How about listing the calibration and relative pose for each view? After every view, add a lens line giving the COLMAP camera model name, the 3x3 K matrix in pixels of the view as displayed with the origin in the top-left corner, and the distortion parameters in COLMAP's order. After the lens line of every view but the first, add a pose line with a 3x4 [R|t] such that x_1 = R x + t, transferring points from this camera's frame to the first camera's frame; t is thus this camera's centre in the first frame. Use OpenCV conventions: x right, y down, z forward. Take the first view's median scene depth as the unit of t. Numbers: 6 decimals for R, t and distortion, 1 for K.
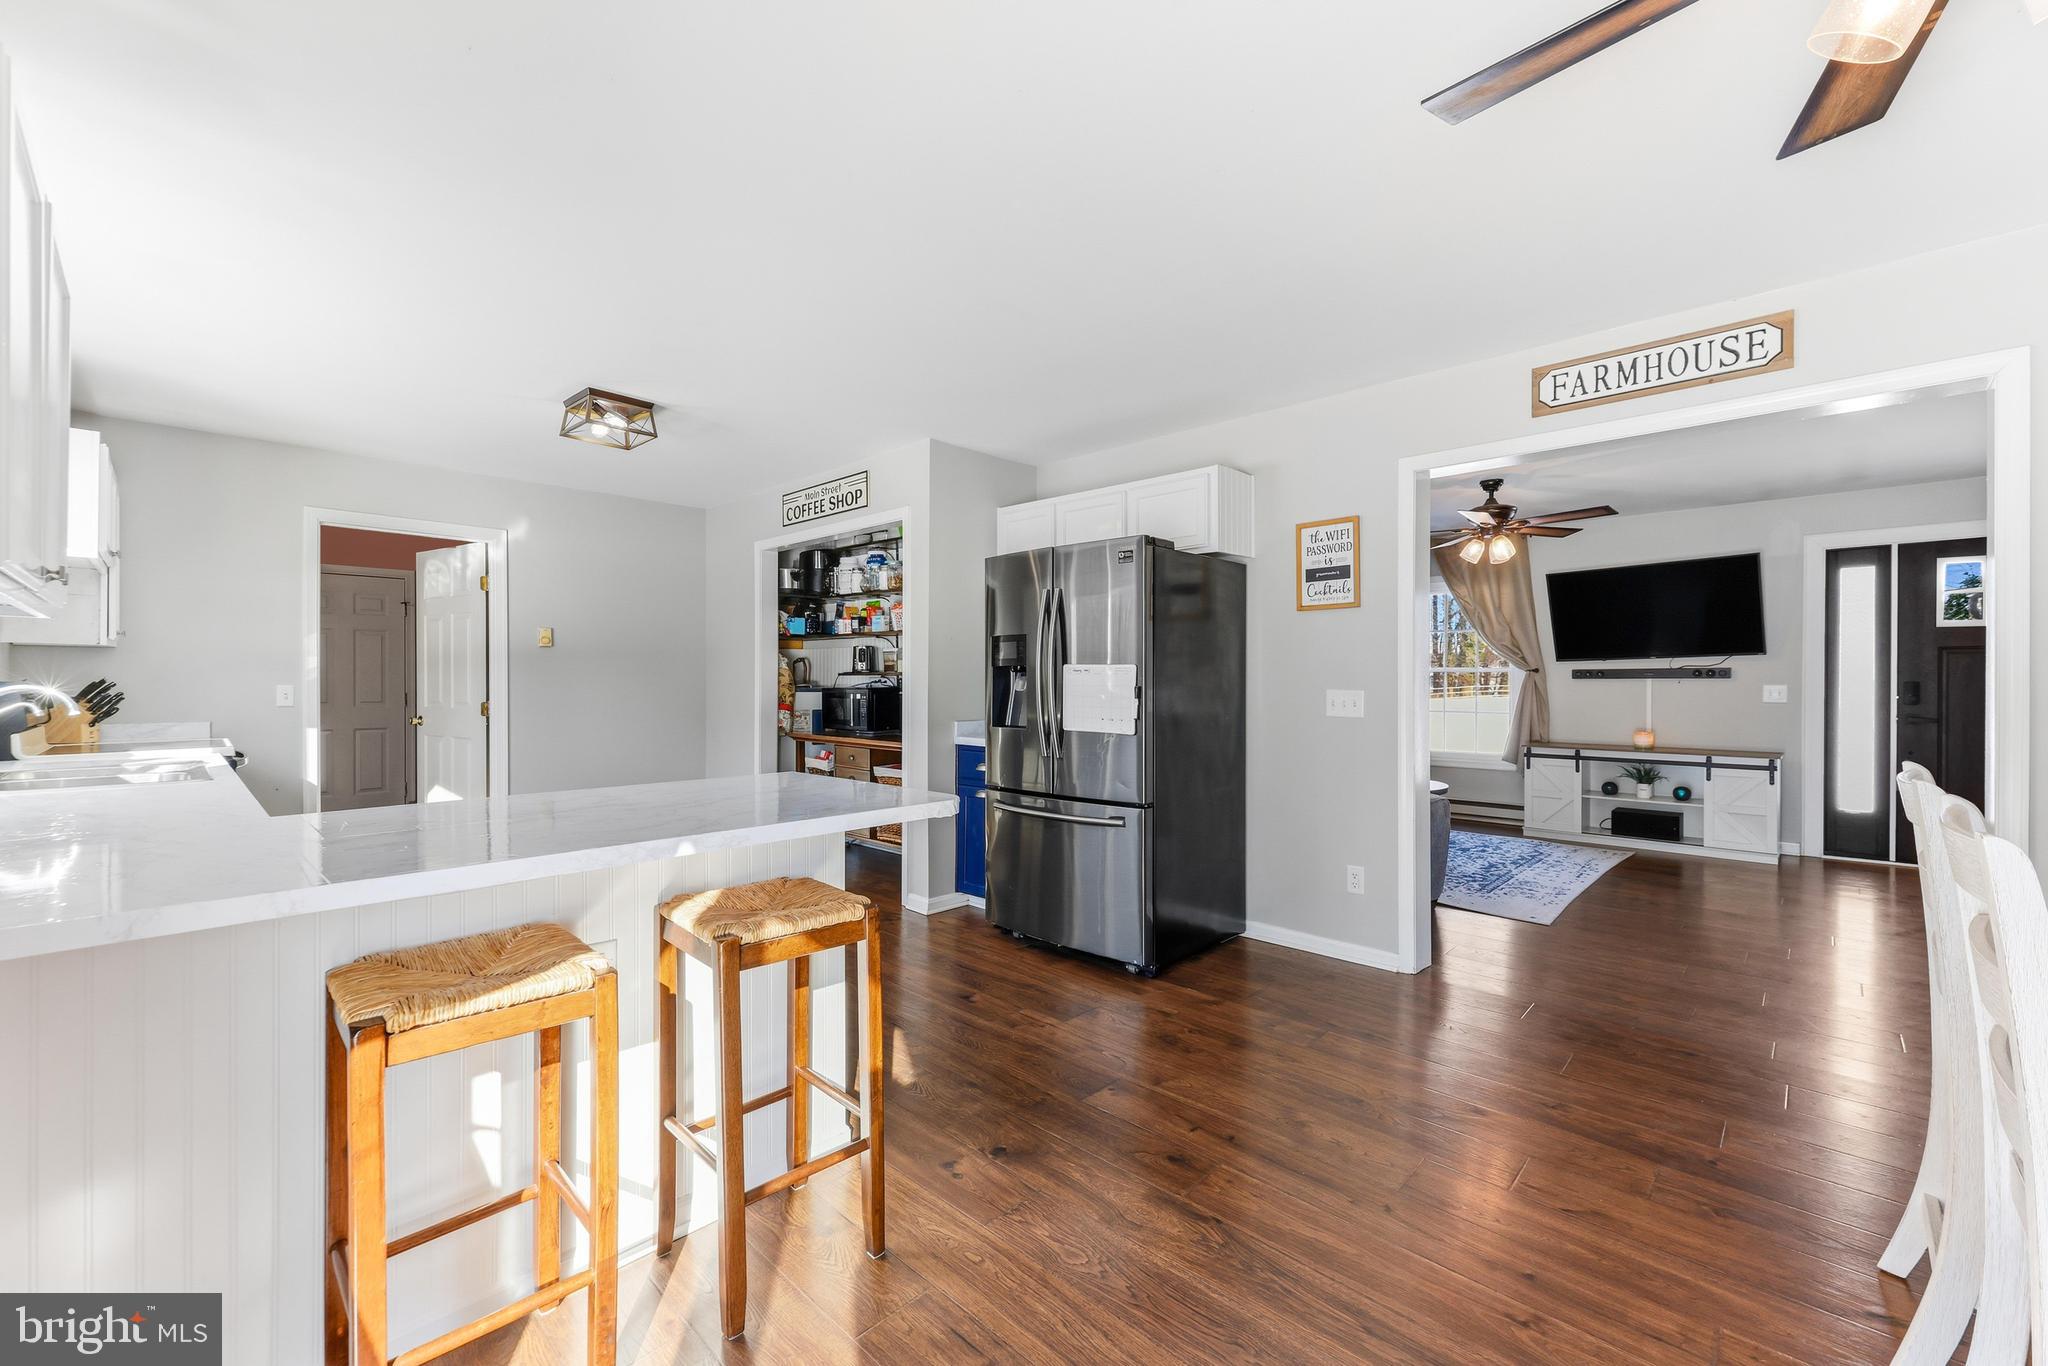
lens RADIAL K [[829.9, 0, 1017.2], [0, 829.9, 689.3], [0, 0, 1]] dist [0.000464, 0.000039]
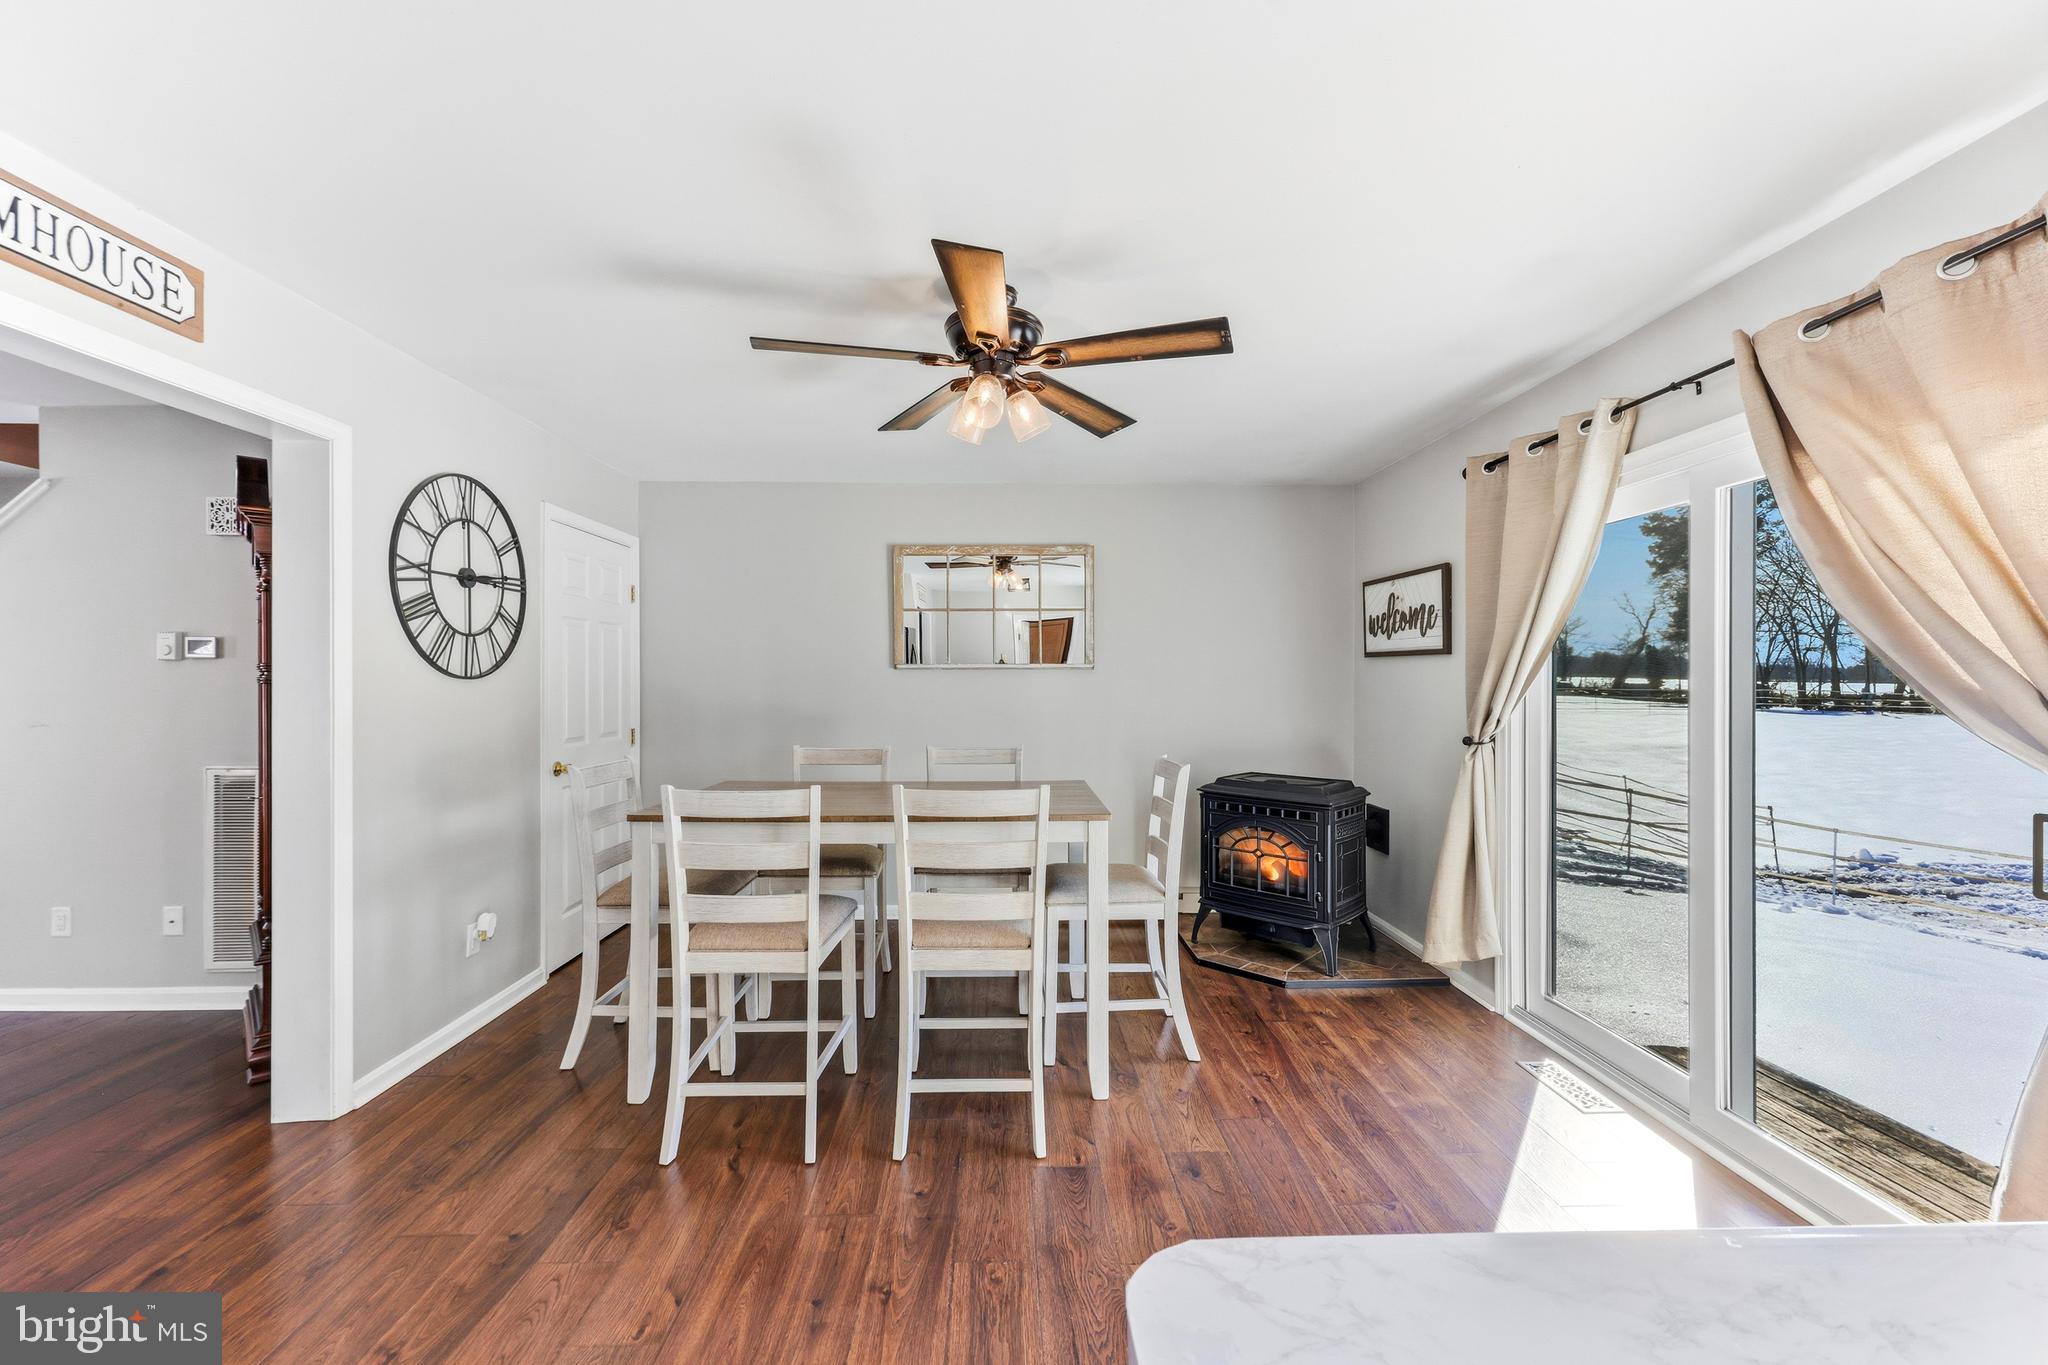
lens RADIAL K [[831.5, 0, 1019.5], [0, 831.5, 678.0], [0, 0, 1]] dist [0.000258, -0.000051]
pose [[-0.714695, 0.000193, 0.699436, -0.135903], [0.005030, 0.999976, 0.004864, -0.041112], [-0.699418, 0.006994, -0.714678, 0.690568]]
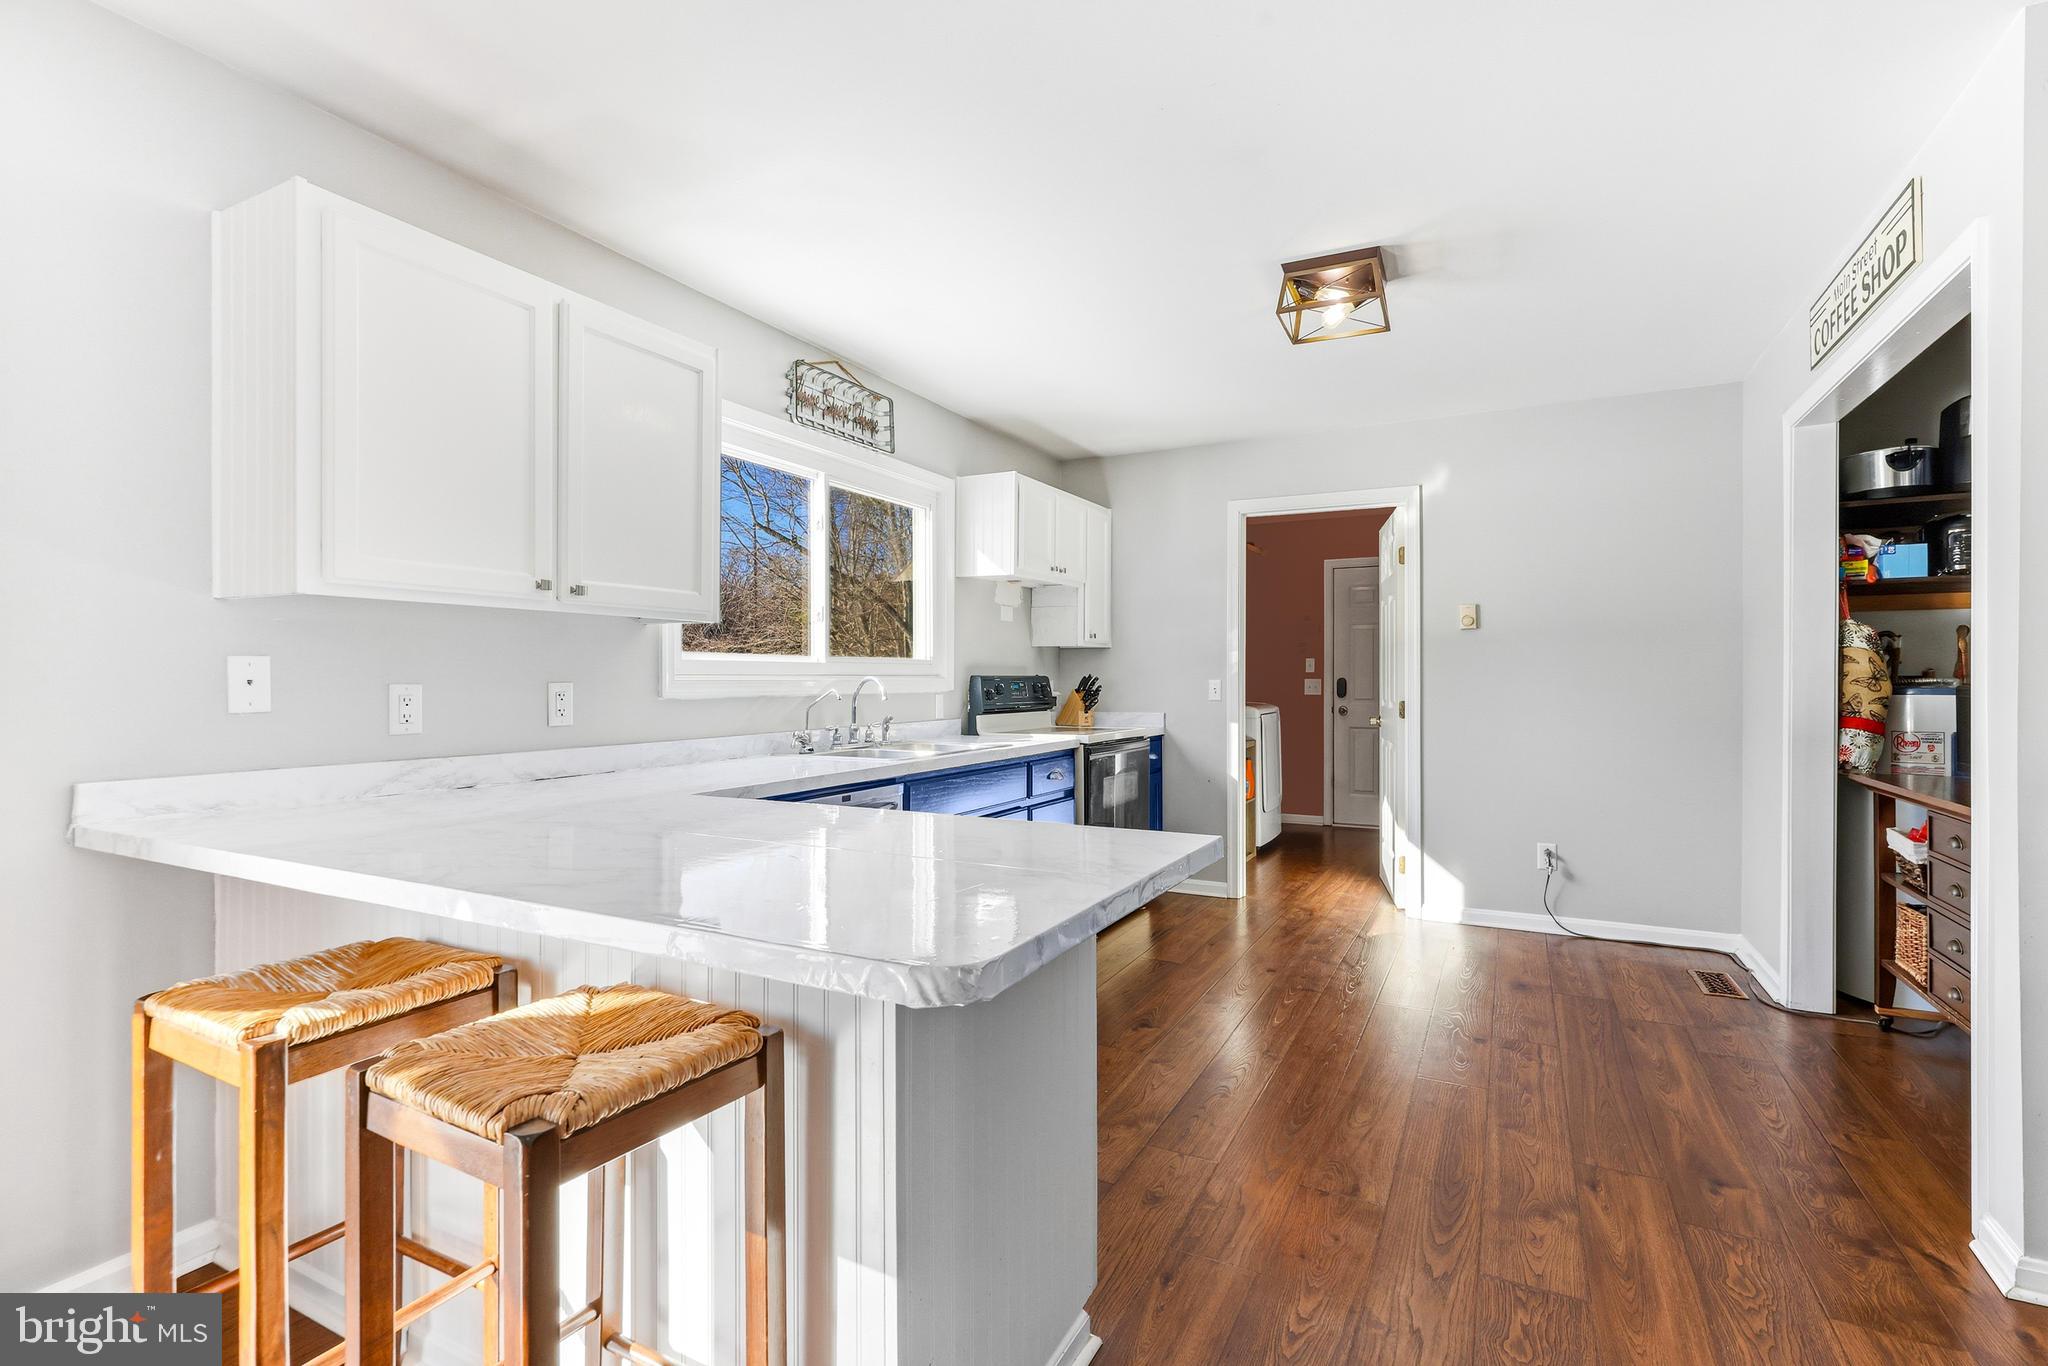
lens RADIAL K [[948.9, 0, 1024.0], [0, 948.9, 683.0], [0, 0, 1]] dist [0.011206, -0.000501]
pose [[0.291125, 0.001942, -0.956683, 0.194889], [-0.009383, 0.999956, -0.000826, 0.002612], [0.956639, 0.009217, 0.291130, 0.501754]]
